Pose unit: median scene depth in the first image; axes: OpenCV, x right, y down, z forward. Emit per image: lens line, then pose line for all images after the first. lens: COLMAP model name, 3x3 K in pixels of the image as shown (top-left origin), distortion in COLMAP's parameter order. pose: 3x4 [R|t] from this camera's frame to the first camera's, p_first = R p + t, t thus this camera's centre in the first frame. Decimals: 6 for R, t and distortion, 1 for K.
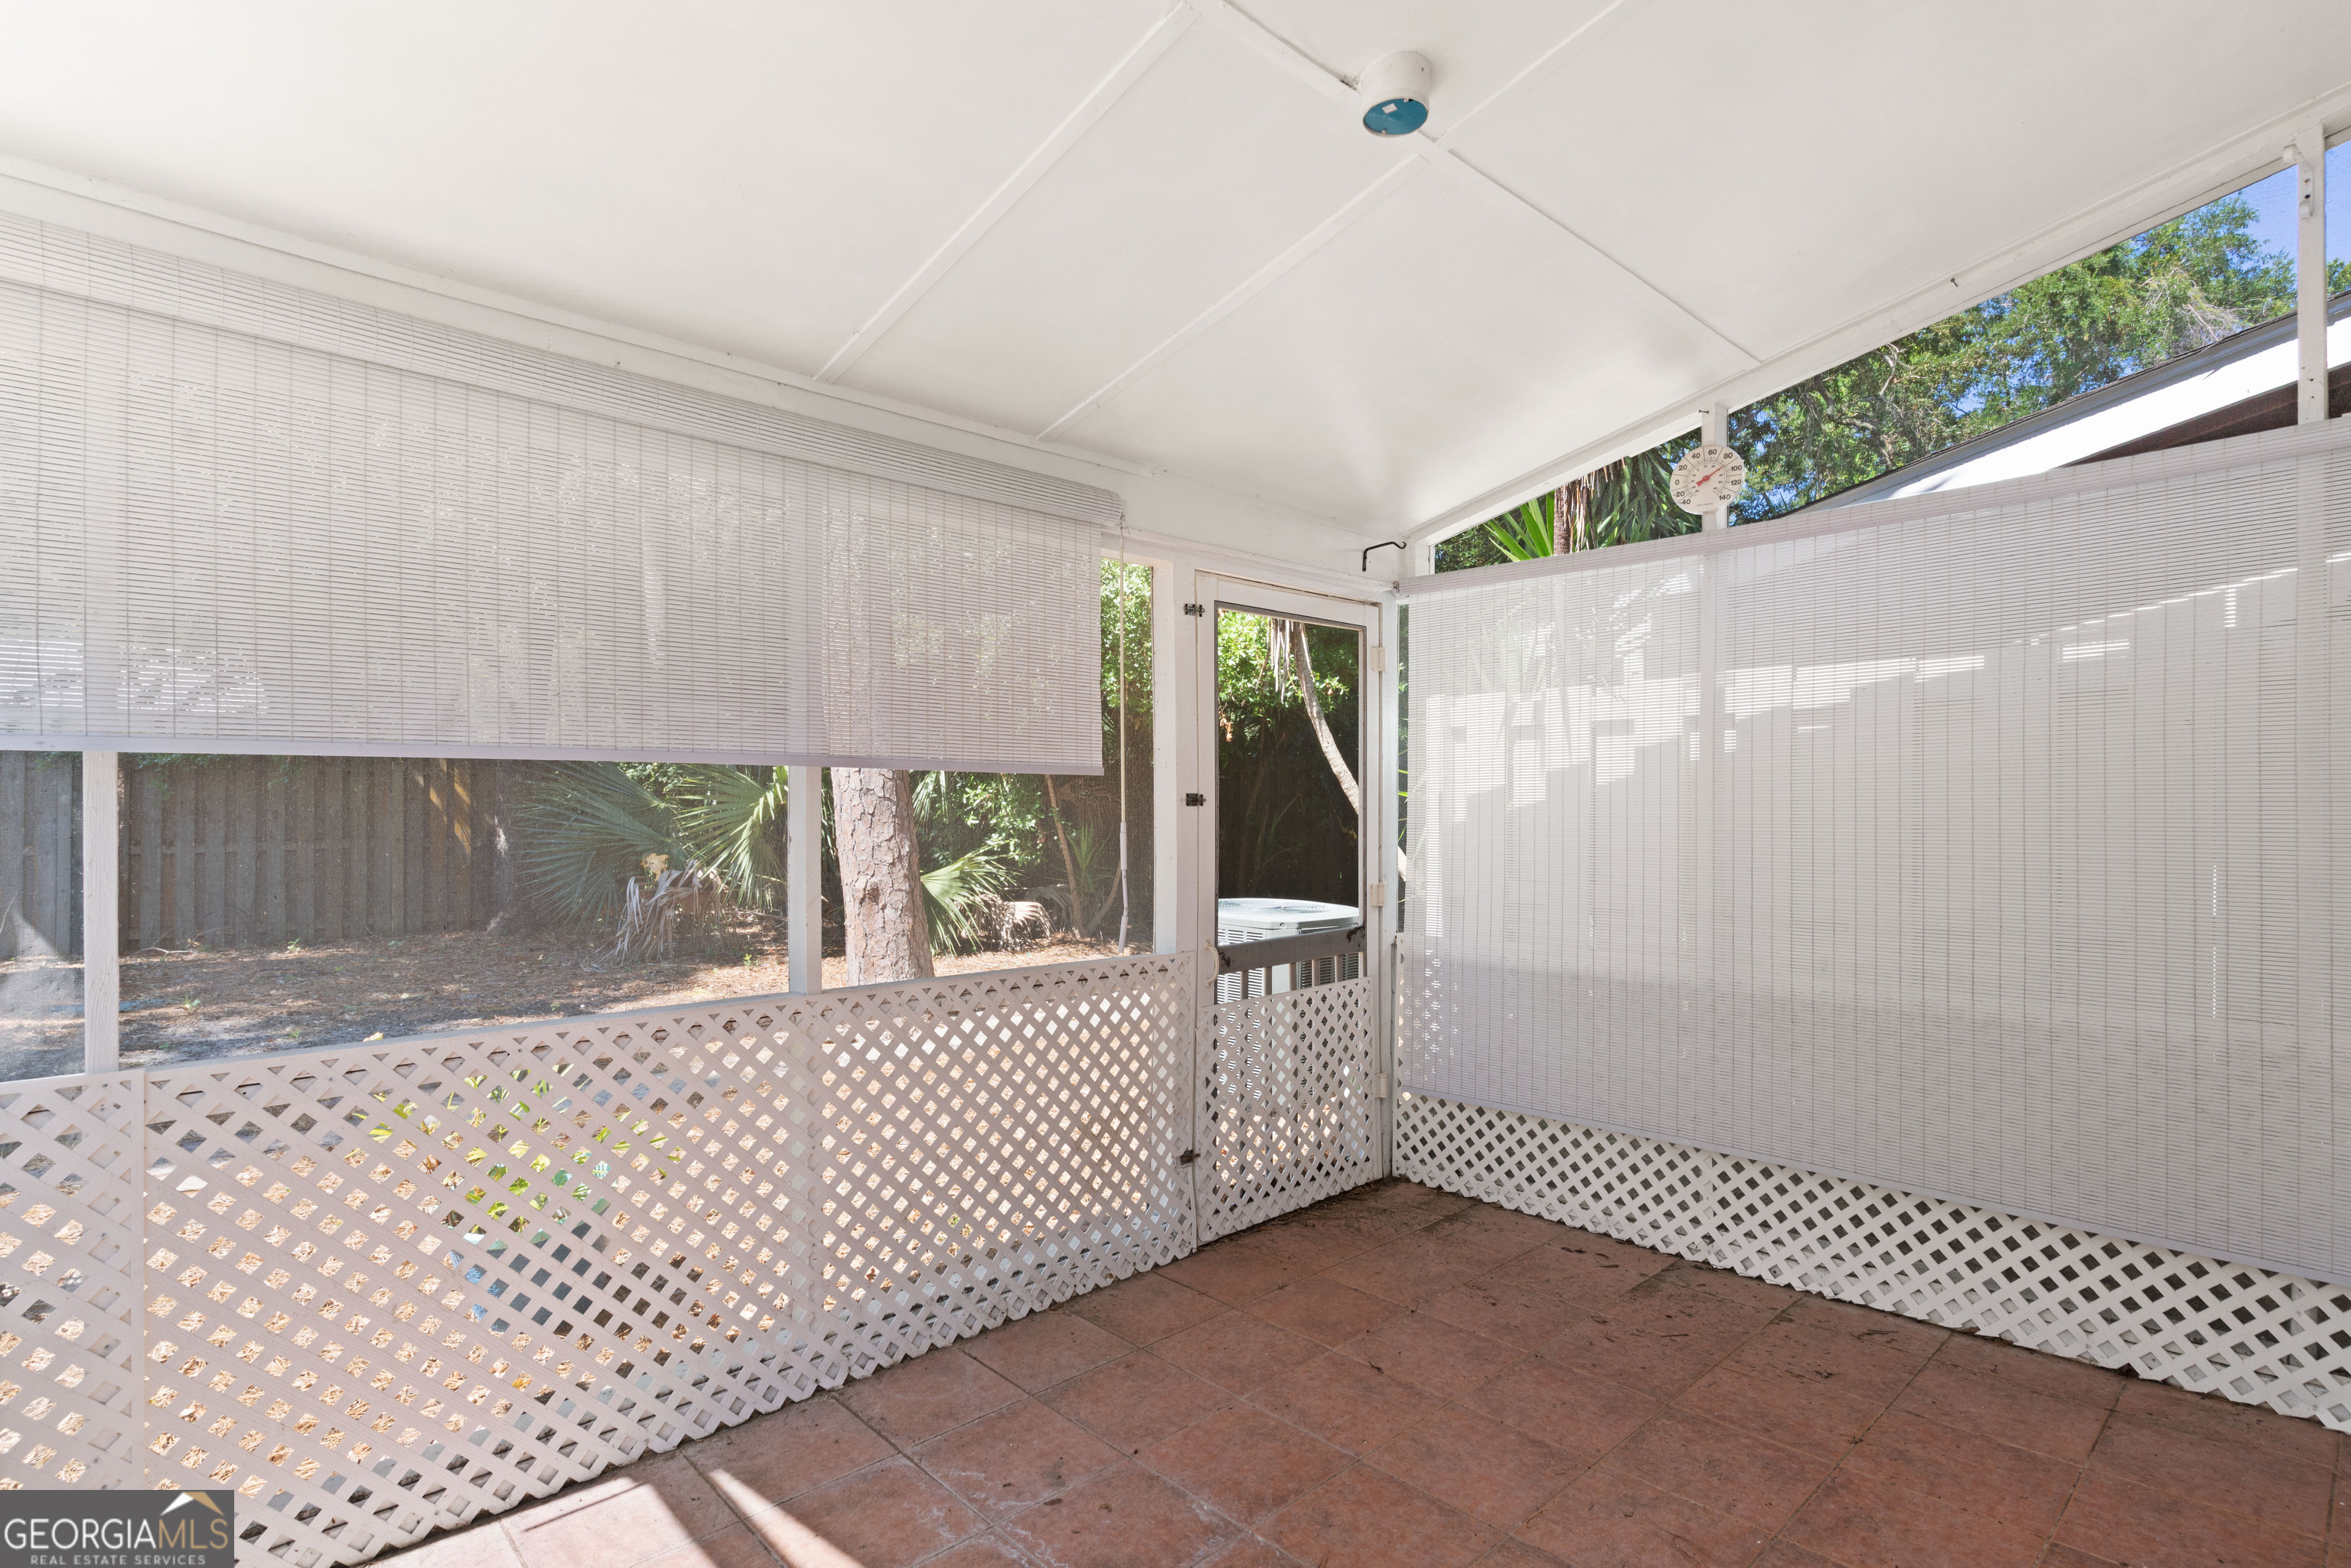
lens RADIAL K [[1129.4, 0, 1169.7], [0, 1129.4, 805.3], [0, 0, 1]] dist [-0.000622, 0.000124]
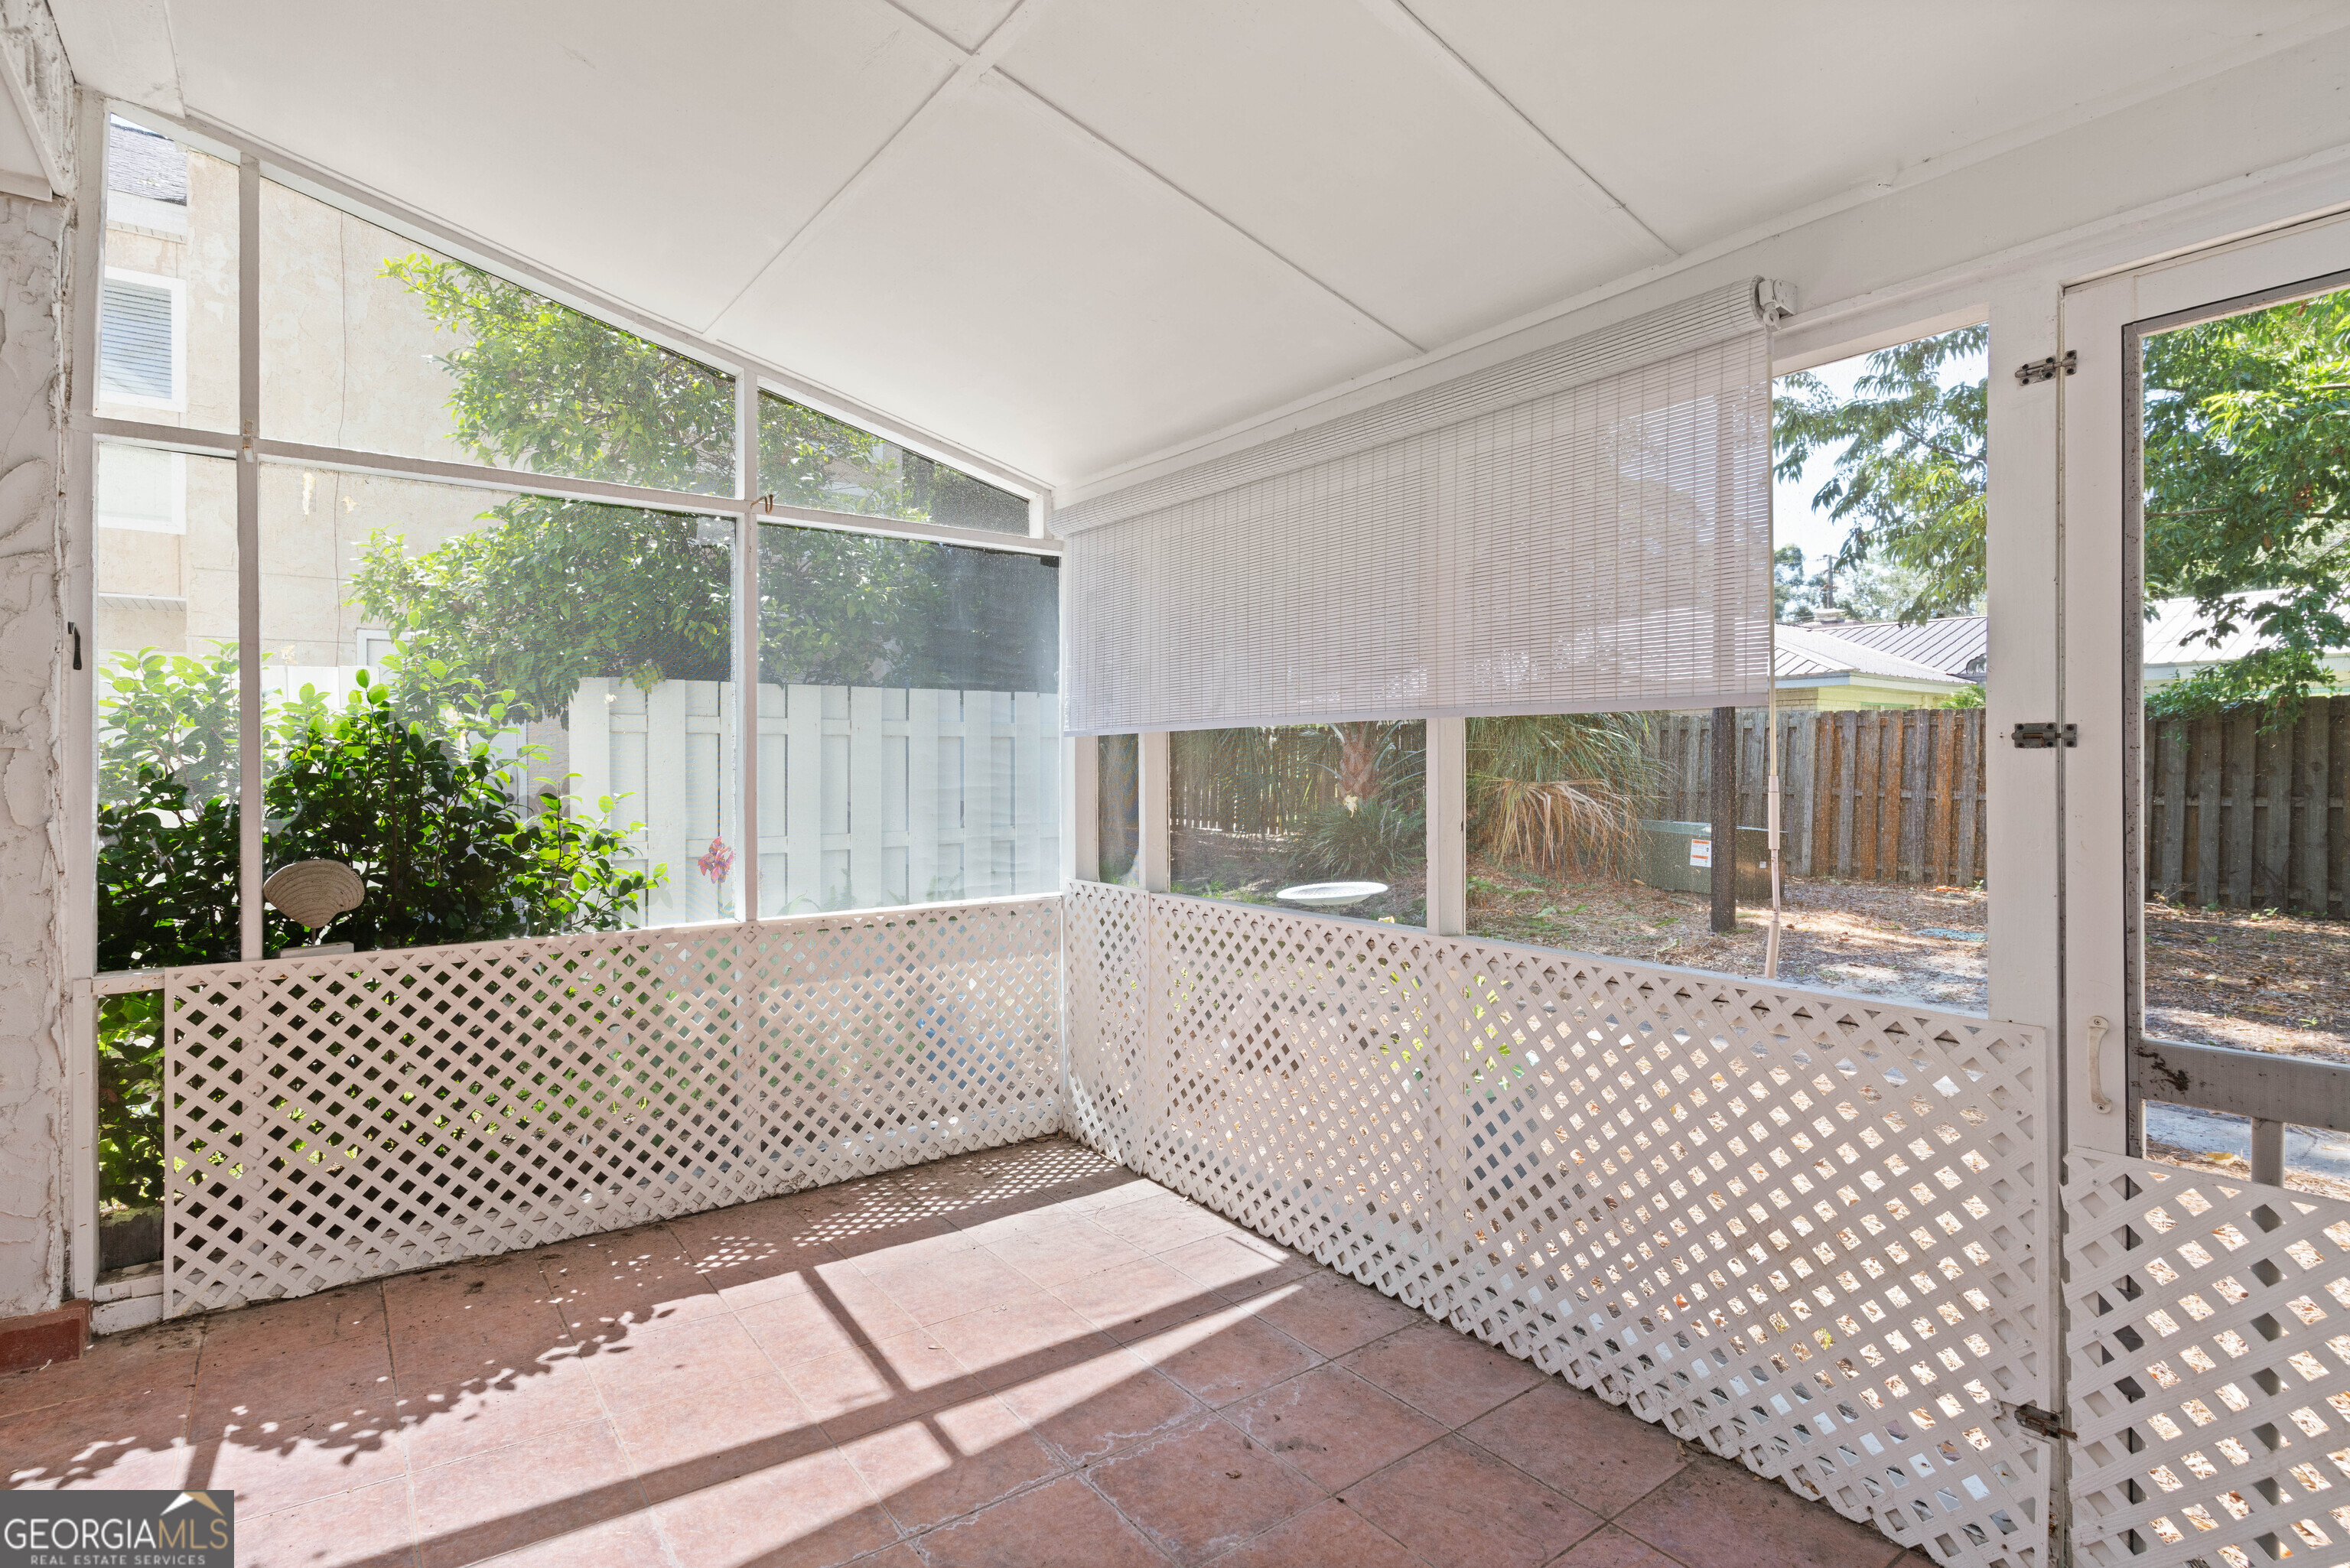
lens RADIAL K [[1138.7, 0, 1160.3], [0, 1138.7, 749.9], [0, 0, 1]] dist [0.001002, 0.000852]
pose [[-0.104816, -0.013136, -0.994405, 0.681546], [0.006525, 0.999882, -0.013896, 0.007565], [0.994470, -0.007945, -0.104718, 0.760442]]
